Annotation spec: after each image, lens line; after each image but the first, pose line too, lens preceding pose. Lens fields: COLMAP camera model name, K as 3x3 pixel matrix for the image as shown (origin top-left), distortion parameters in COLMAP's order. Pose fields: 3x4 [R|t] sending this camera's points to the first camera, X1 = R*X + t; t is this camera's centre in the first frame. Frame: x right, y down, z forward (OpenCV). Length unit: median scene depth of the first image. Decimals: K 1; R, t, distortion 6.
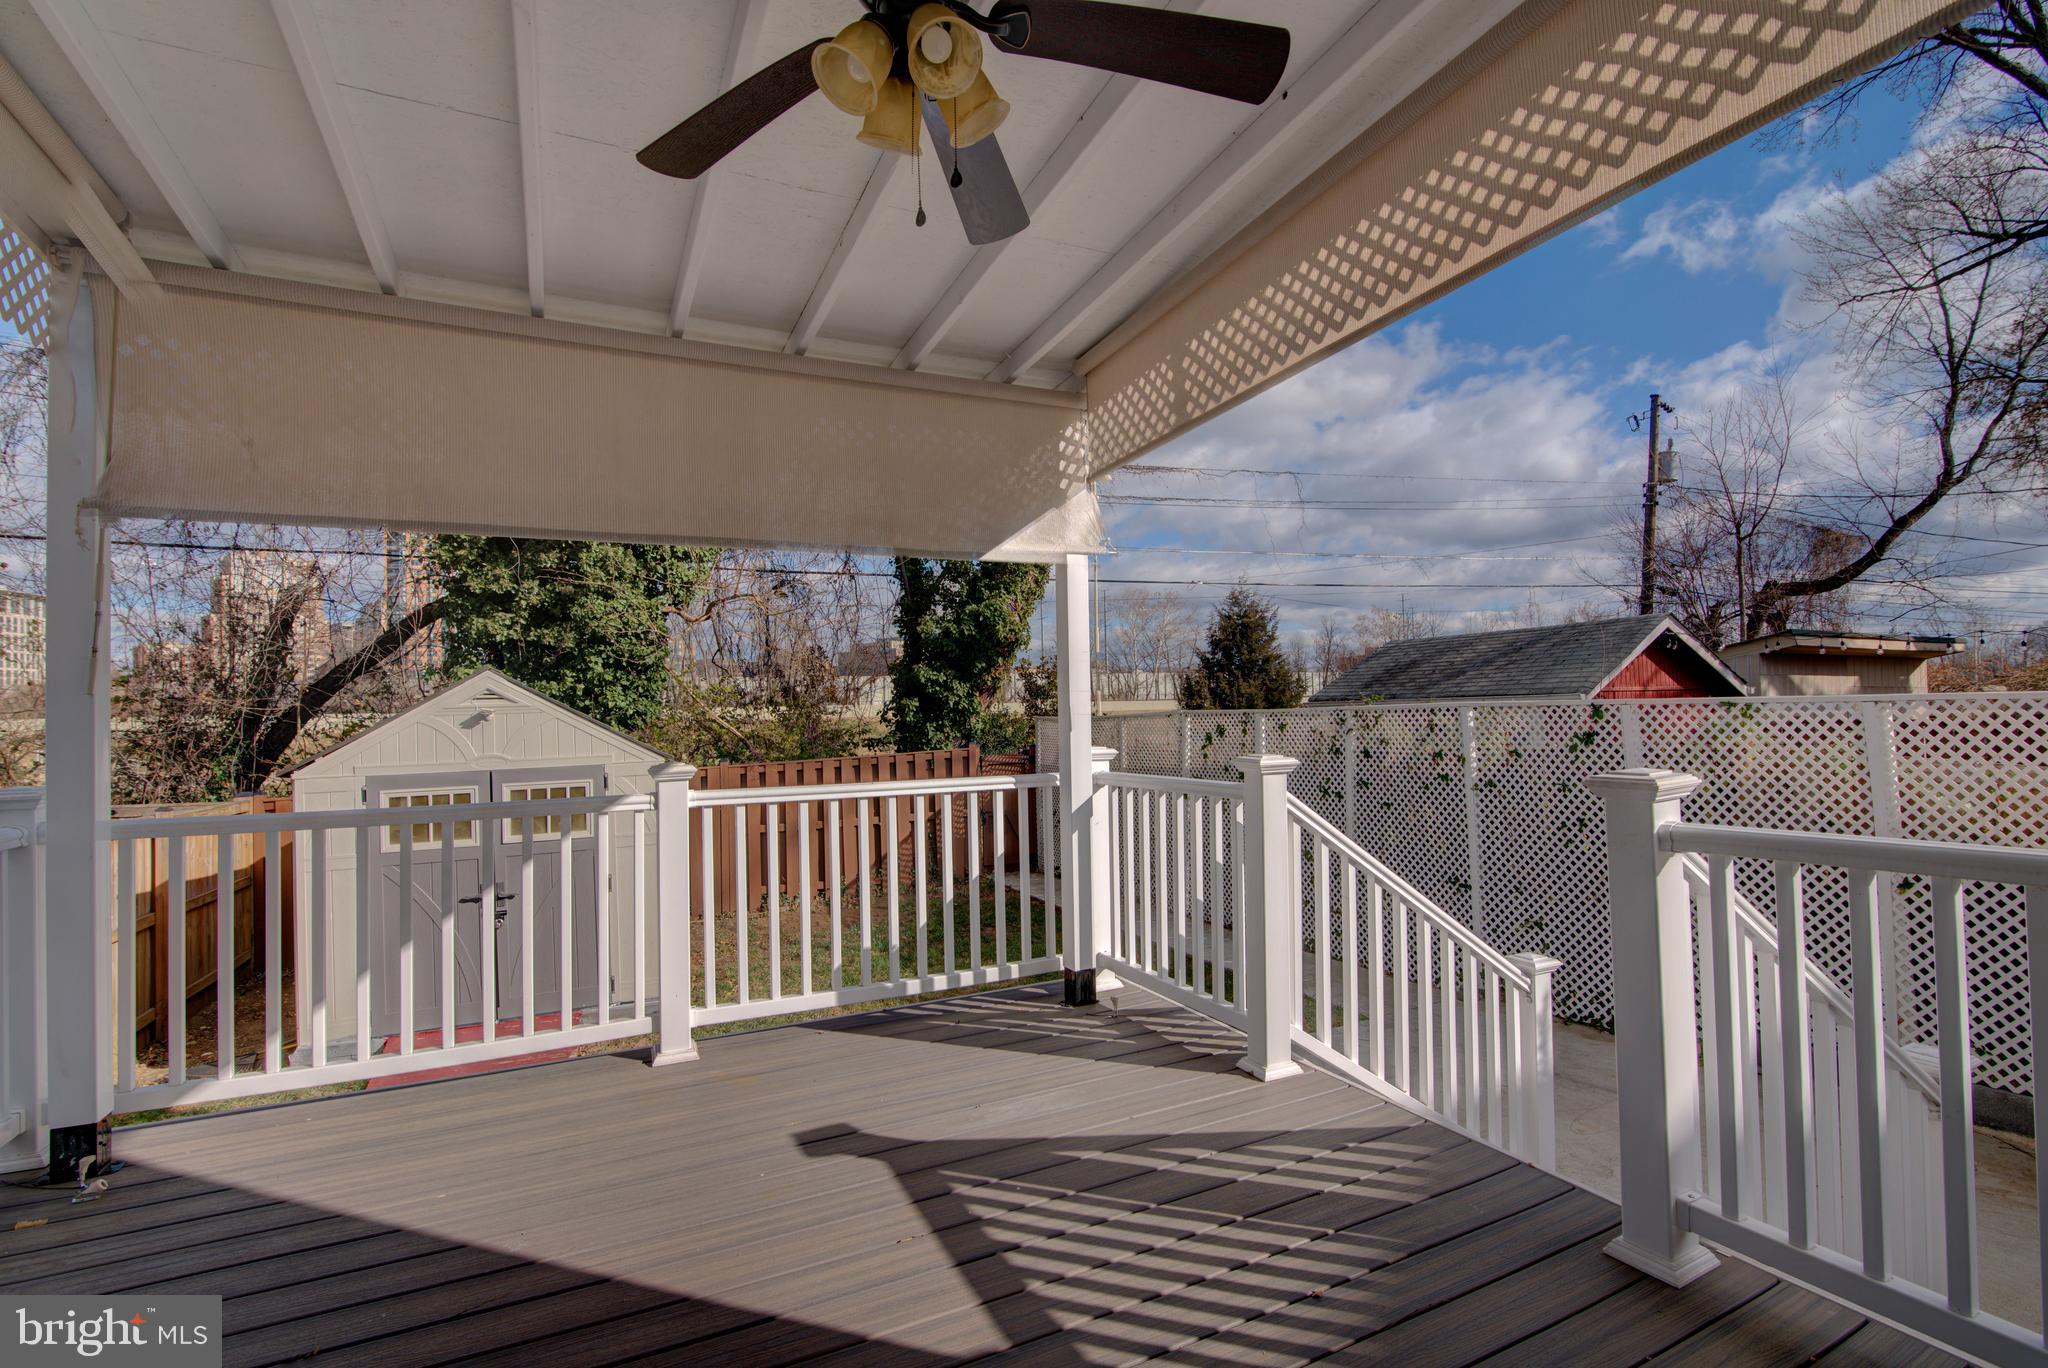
lens RADIAL K [[932.0, 0, 1023.4], [0, 932.0, 692.7], [0, 0, 1]] dist [-0.020951, 0.001091]
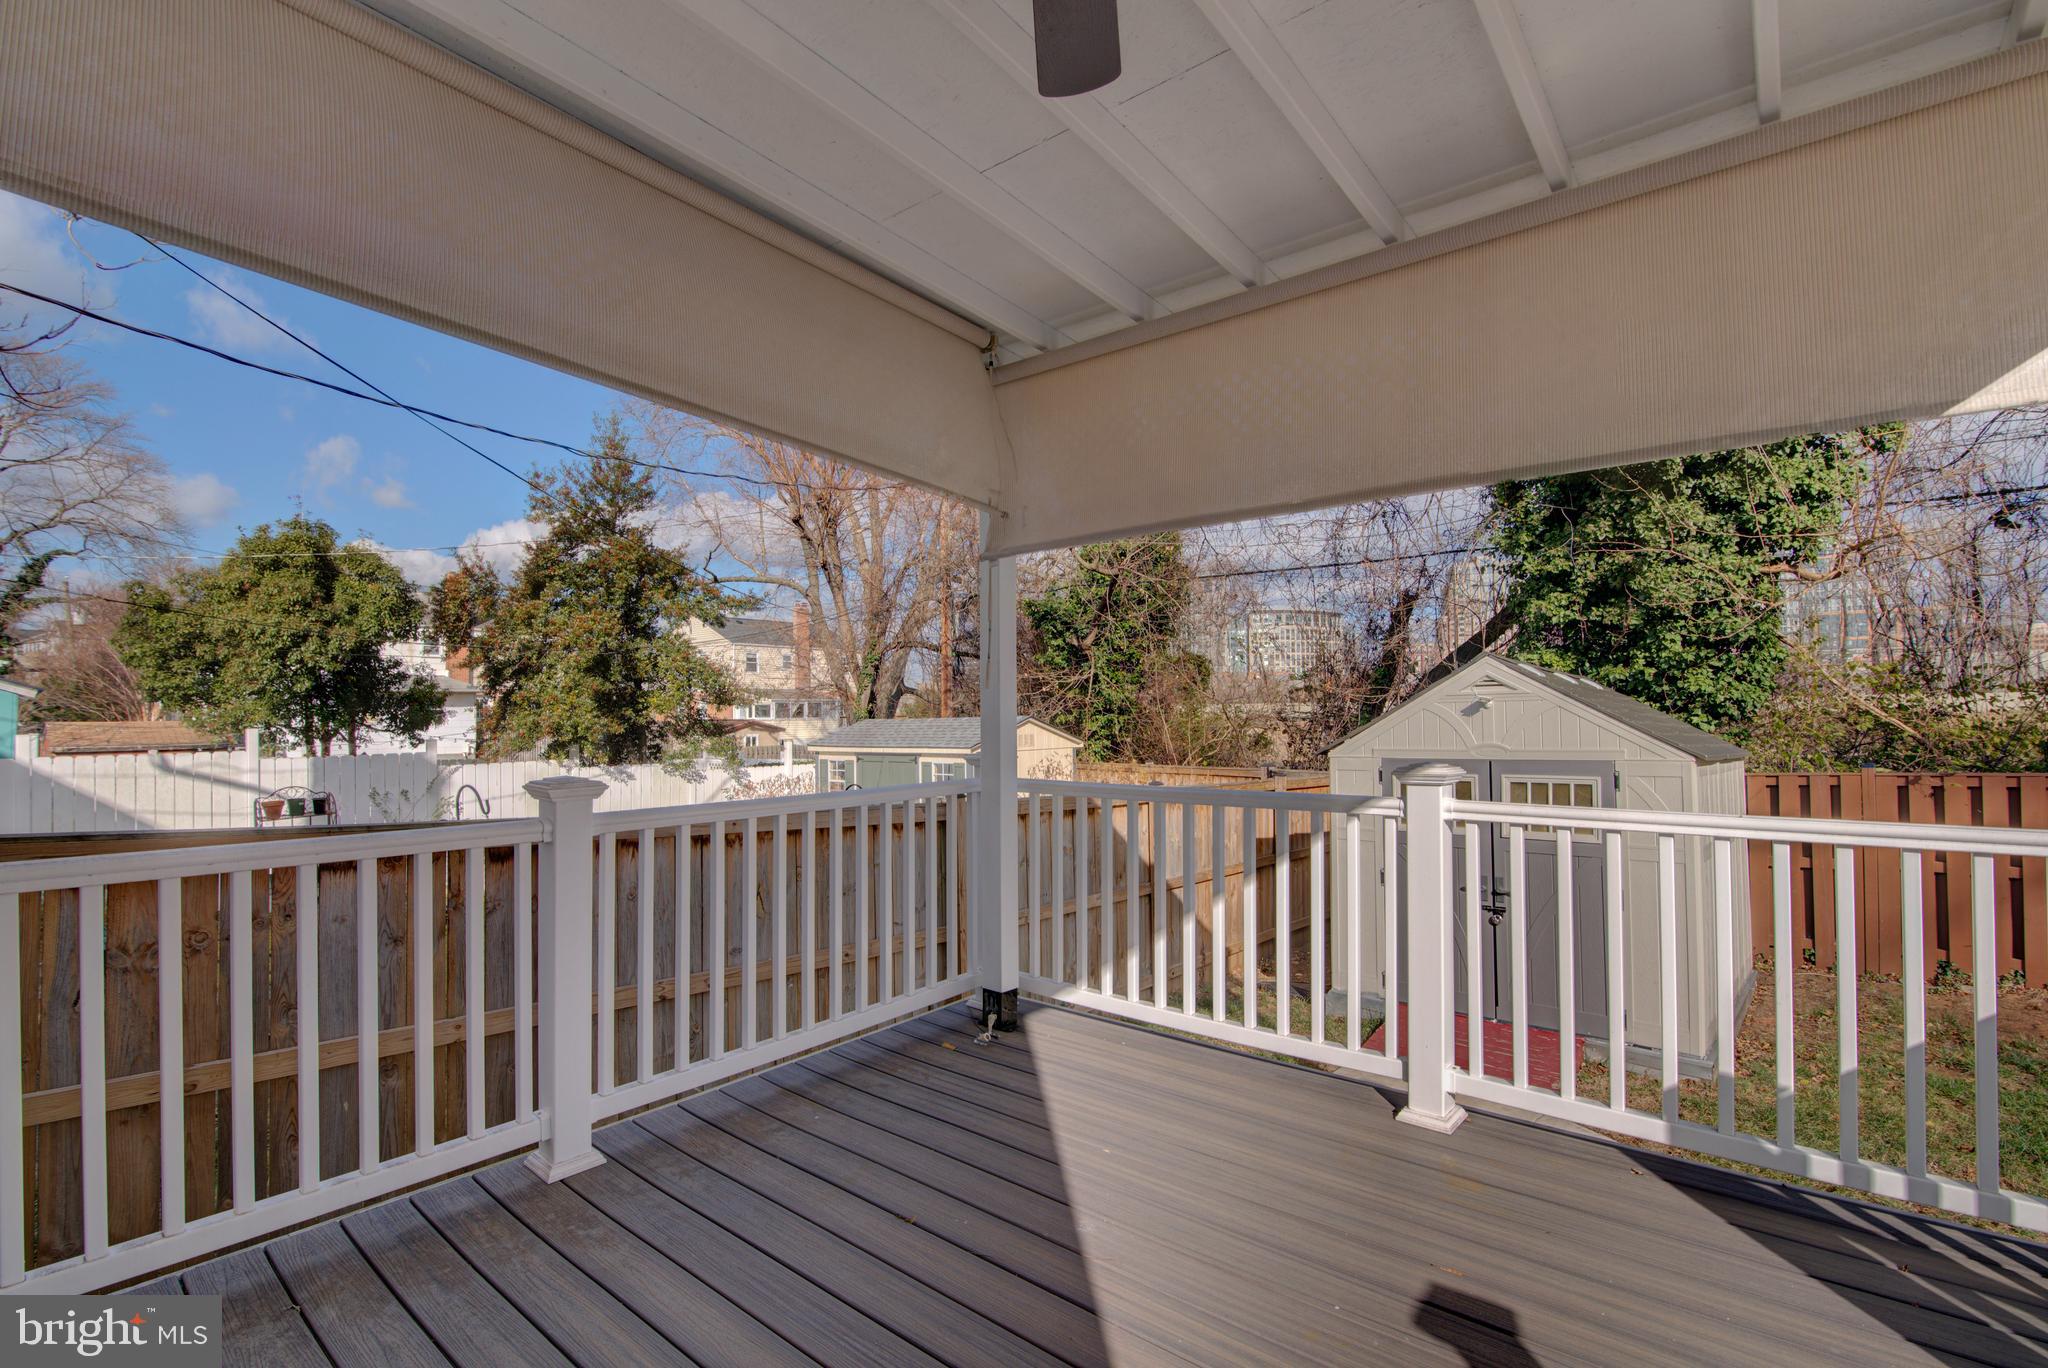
lens RADIAL K [[932.0, 0, 1023.4], [0, 932.0, 692.7], [0, 0, 1]] dist [-0.020951, 0.001091]
pose [[0.404552, -0.004423, -0.914504, 0.203378], [0.018834, 0.999817, 0.003496, 0.003023], [0.914321, -0.018638, 0.404561, 0.302279]]
